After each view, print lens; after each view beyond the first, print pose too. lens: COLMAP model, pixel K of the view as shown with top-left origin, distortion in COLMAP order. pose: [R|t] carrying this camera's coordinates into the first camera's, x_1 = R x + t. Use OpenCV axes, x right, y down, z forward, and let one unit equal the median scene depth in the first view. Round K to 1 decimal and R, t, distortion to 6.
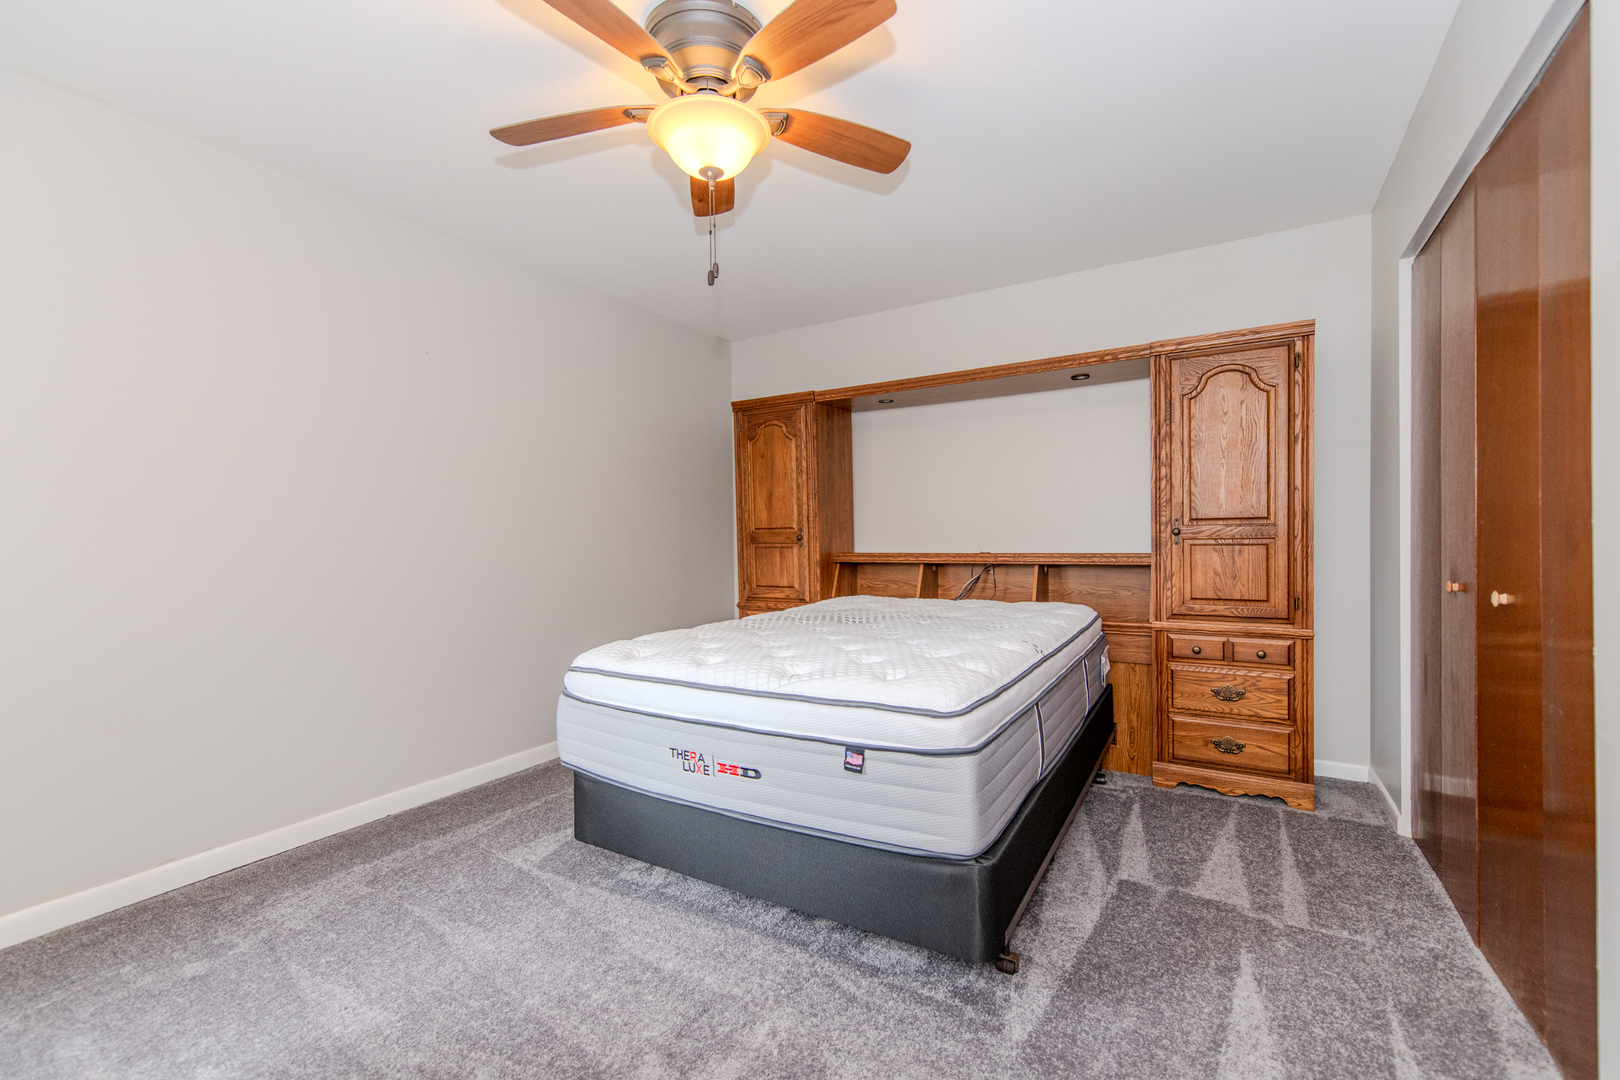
lens RADIAL K [[657.0, 0, 800.6], [0, 657.0, 537.2], [0, 0, 1]] dist [0.018511, -0.007280]
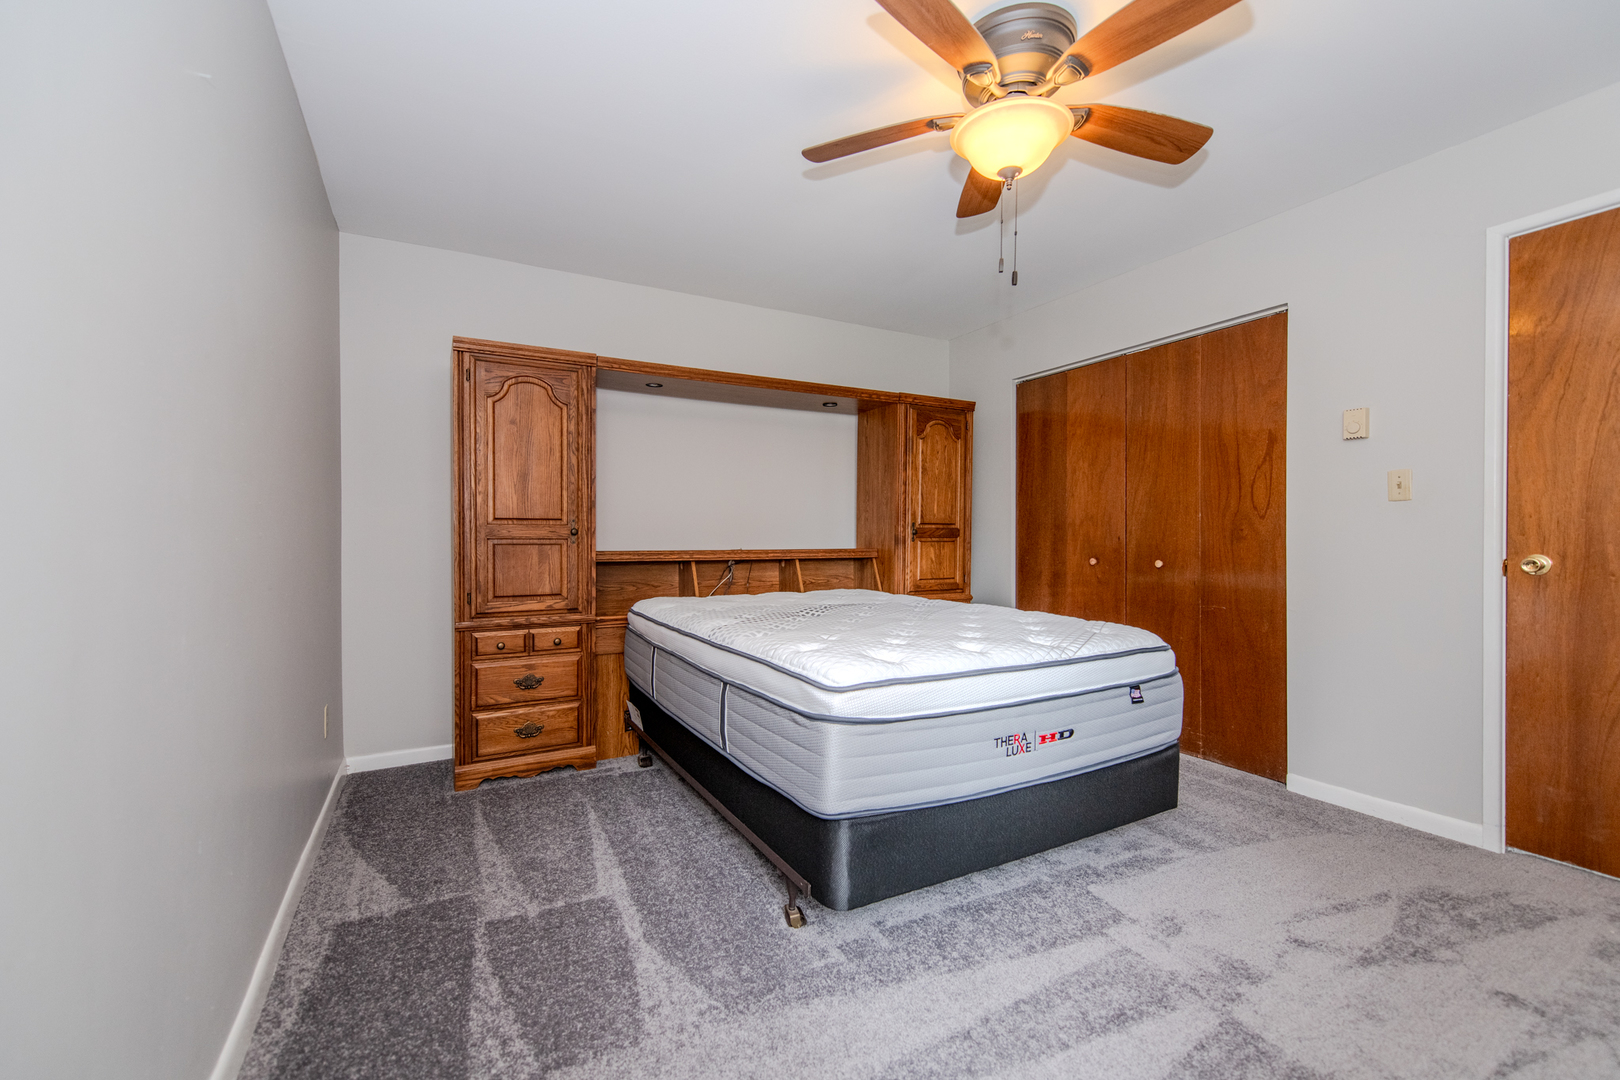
lens RADIAL K [[674.7, 0, 822.0], [0, 674.7, 542.4], [0, 0, 1]] dist [0.018327, -0.006507]
pose [[0.499997, 0.004394, 0.866016, -0.549136], [-0.012252, 0.999923, 0.002000, 0.007780], [-0.865941, -0.011611, 0.500012, 0.317308]]
